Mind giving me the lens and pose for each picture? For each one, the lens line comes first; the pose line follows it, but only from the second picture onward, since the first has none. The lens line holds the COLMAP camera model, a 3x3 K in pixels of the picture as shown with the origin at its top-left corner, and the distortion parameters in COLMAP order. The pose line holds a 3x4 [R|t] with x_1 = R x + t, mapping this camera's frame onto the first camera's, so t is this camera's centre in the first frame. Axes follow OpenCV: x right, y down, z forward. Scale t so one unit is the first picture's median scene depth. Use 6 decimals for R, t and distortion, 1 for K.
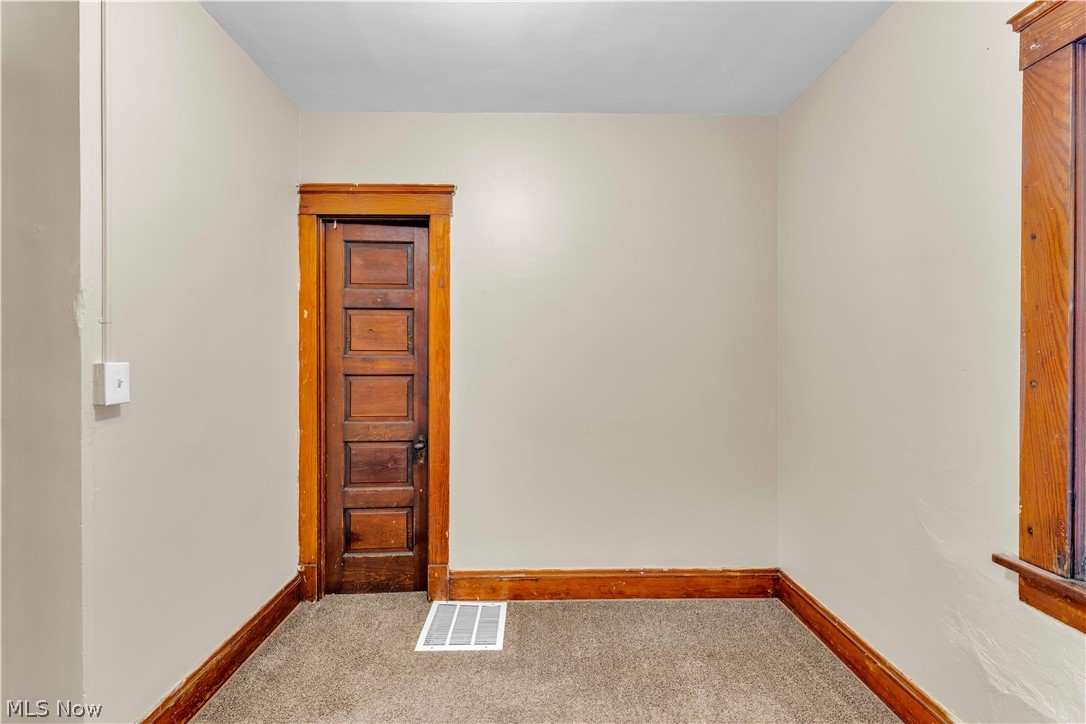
lens RADIAL K [[443.5, 0, 539.6], [0, 443.5, 358.7], [0, 0, 1]] dist [0.003174, -0.000318]
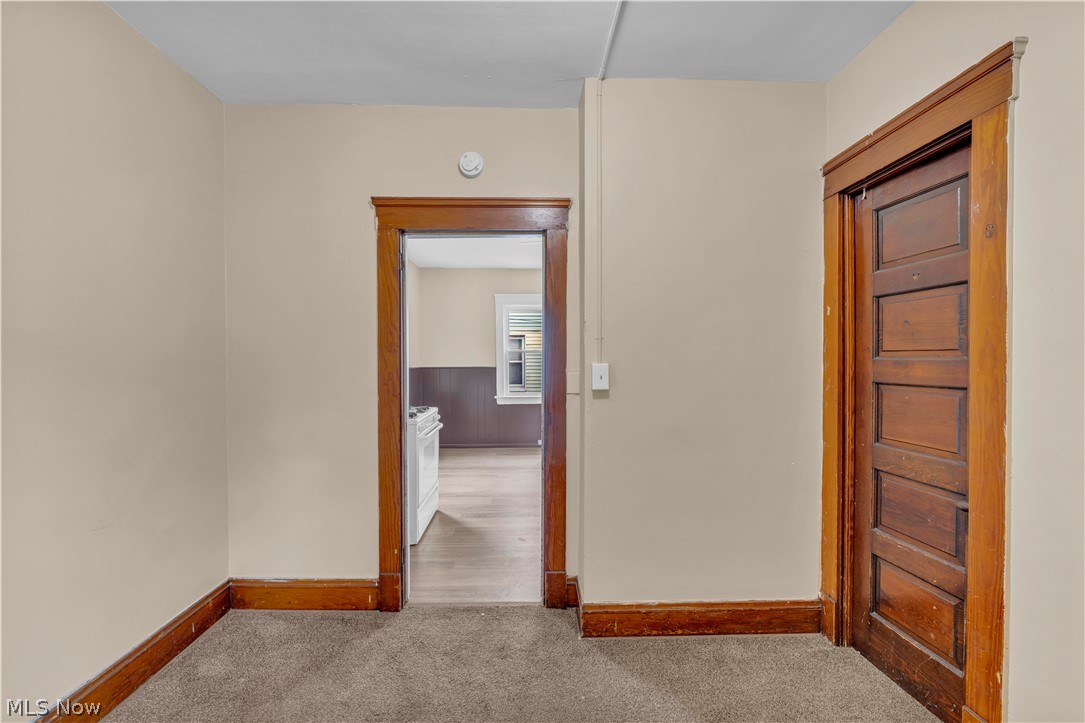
lens RADIAL K [[443.1, 0, 537.5], [0, 443.1, 363.4], [0, 0, 1]] dist [0.003174, -0.000318]
pose [[0.008494, 0.008828, -0.999925, 0.341132], [-0.002564, 0.999958, 0.008807, -0.002813], [0.999961, 0.002489, 0.008516, 0.411804]]
